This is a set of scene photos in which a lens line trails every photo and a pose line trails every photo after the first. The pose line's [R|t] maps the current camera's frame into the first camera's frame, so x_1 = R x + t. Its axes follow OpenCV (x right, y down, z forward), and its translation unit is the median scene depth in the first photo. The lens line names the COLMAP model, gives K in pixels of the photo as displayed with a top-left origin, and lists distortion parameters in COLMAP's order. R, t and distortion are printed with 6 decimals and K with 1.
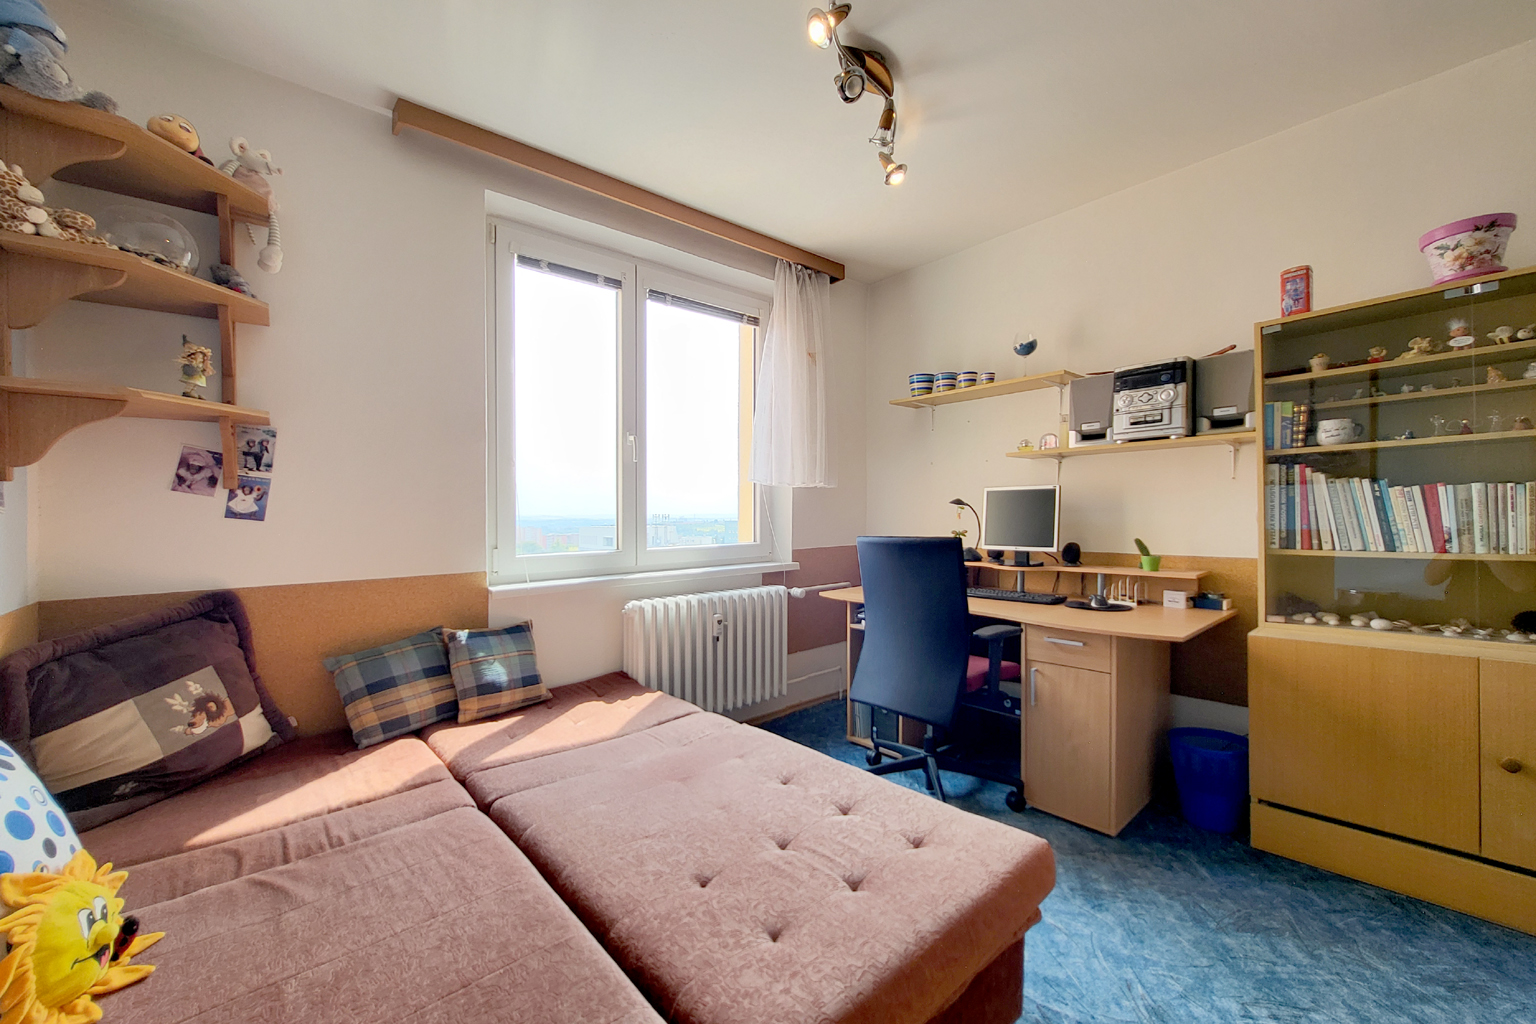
lens RADIAL K [[606.7, 0, 773.0], [0, 606.7, 511.4], [0, 0, 1]] dist [0.002140, -0.002056]
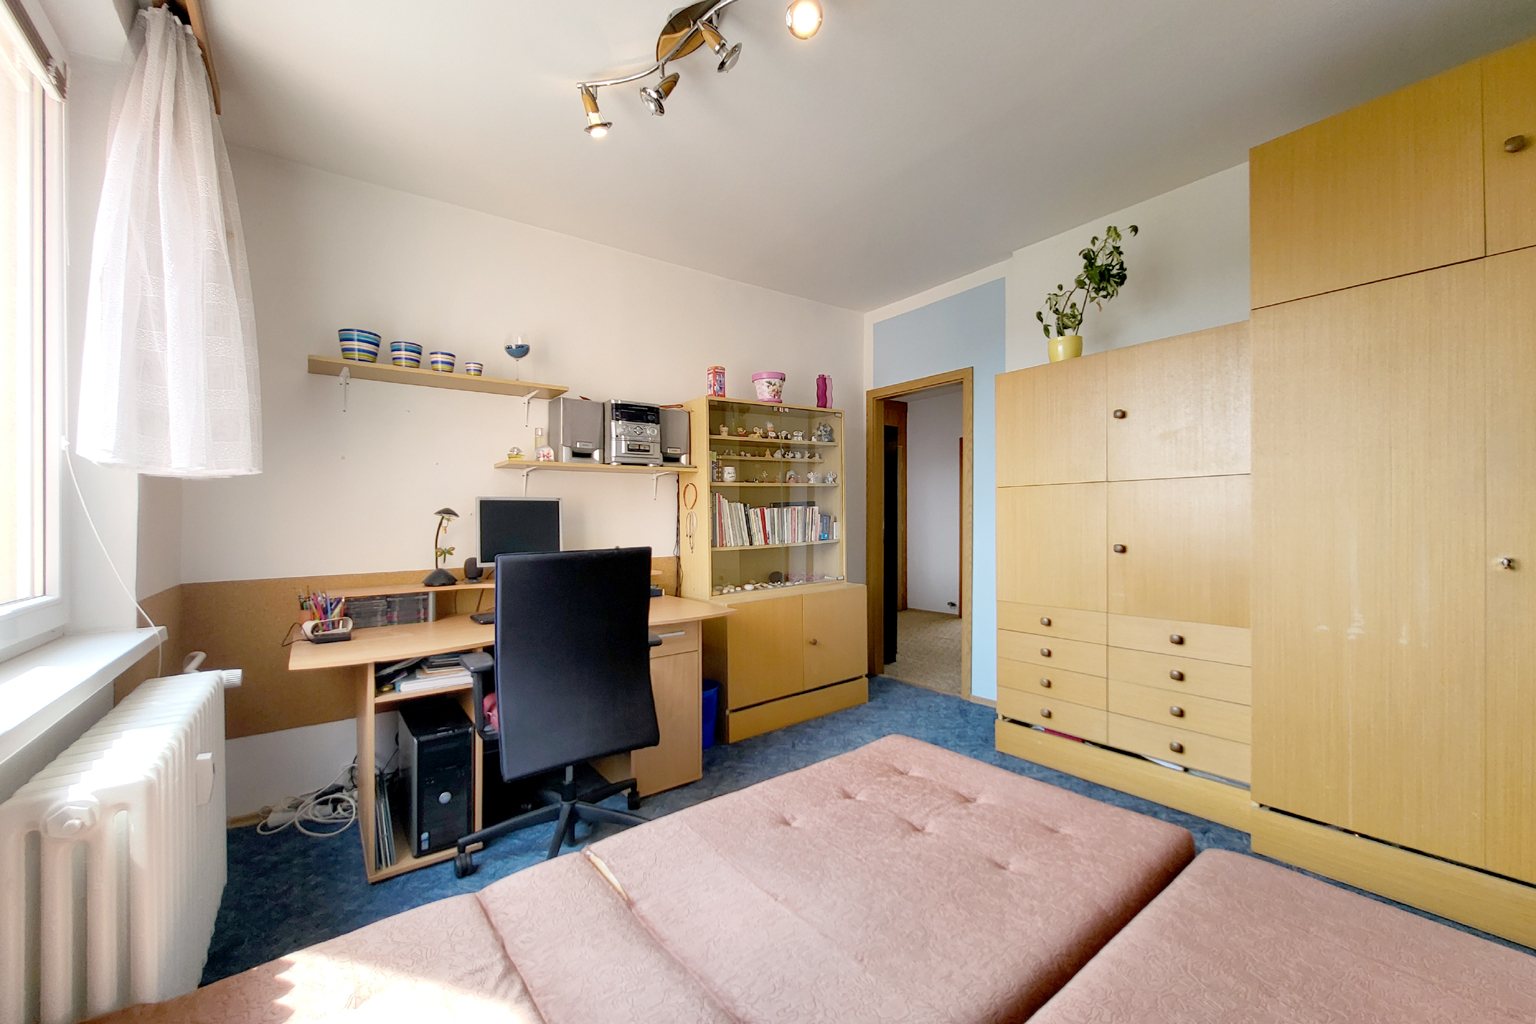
lens RADIAL K [[606.7, 0, 765.3], [0, 606.7, 532.5], [0, 0, 1]] dist [0.002140, -0.002056]
pose [[0.068799, -0.008318, 0.997596, -0.703655], [0.011310, 0.999907, 0.007557, 0.014877], [-0.997566, 0.010763, 0.068887, 0.790898]]
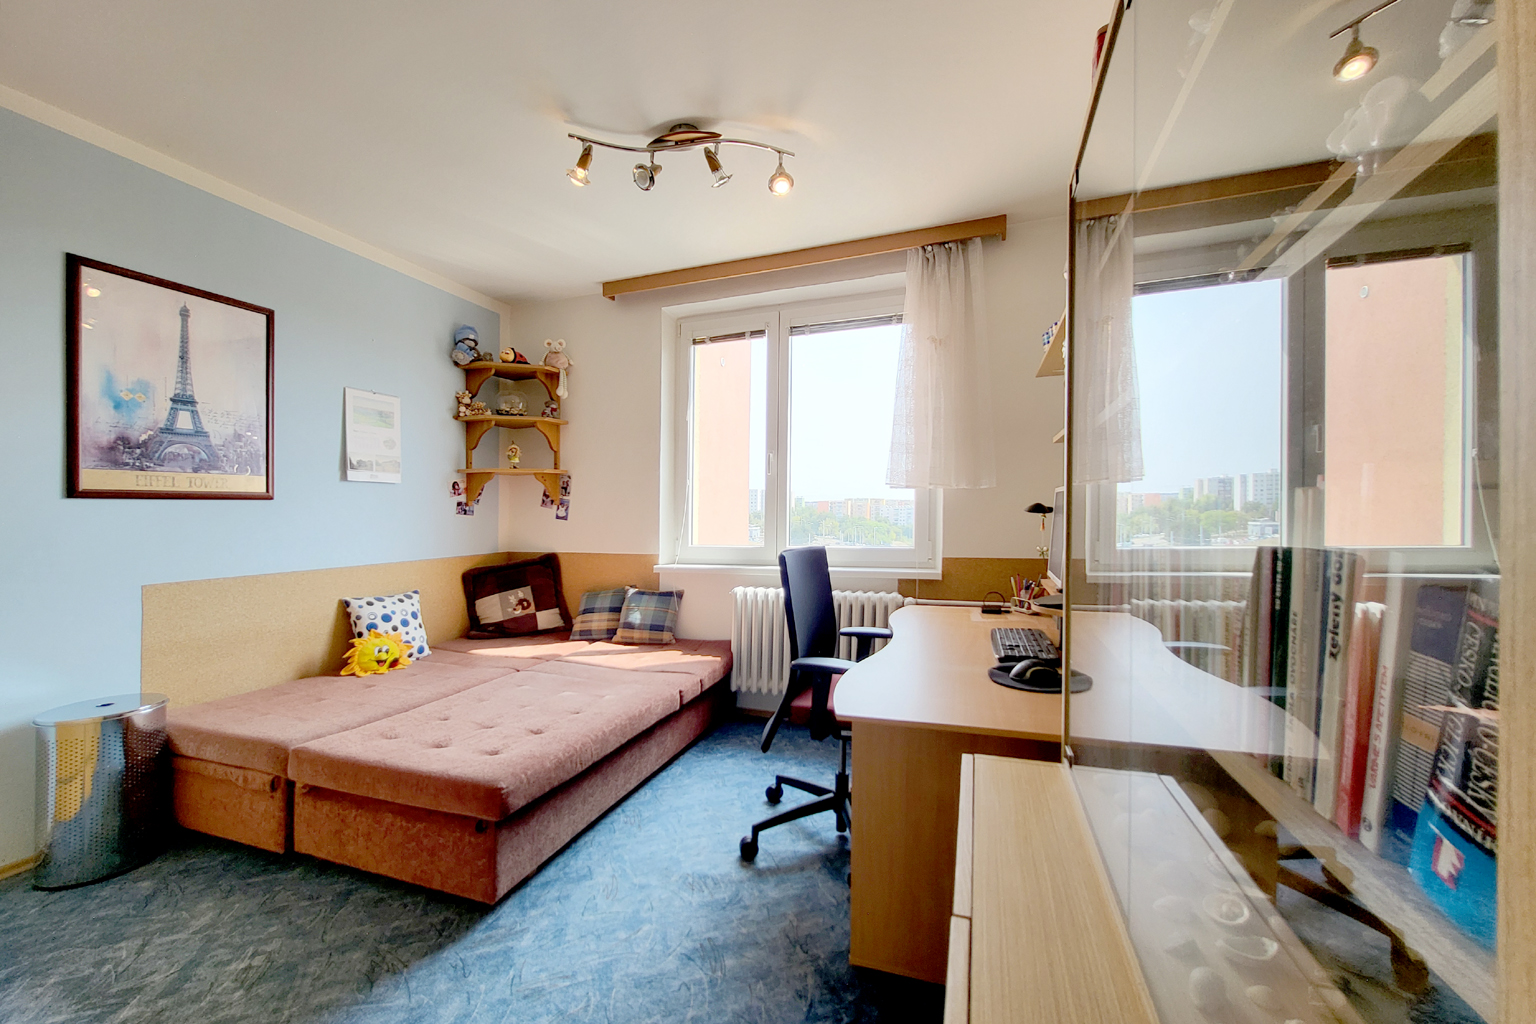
lens RADIAL K [[606.7, 0, 769.3], [0, 606.7, 510.8], [0, 0, 1]] dist [0.002140, -0.002056]
pose [[0.488043, 0.010720, -0.872754, 1.185916], [0.006467, 0.999853, 0.015897, -0.042450], [0.872796, -0.013402, 0.487902, 0.560134]]
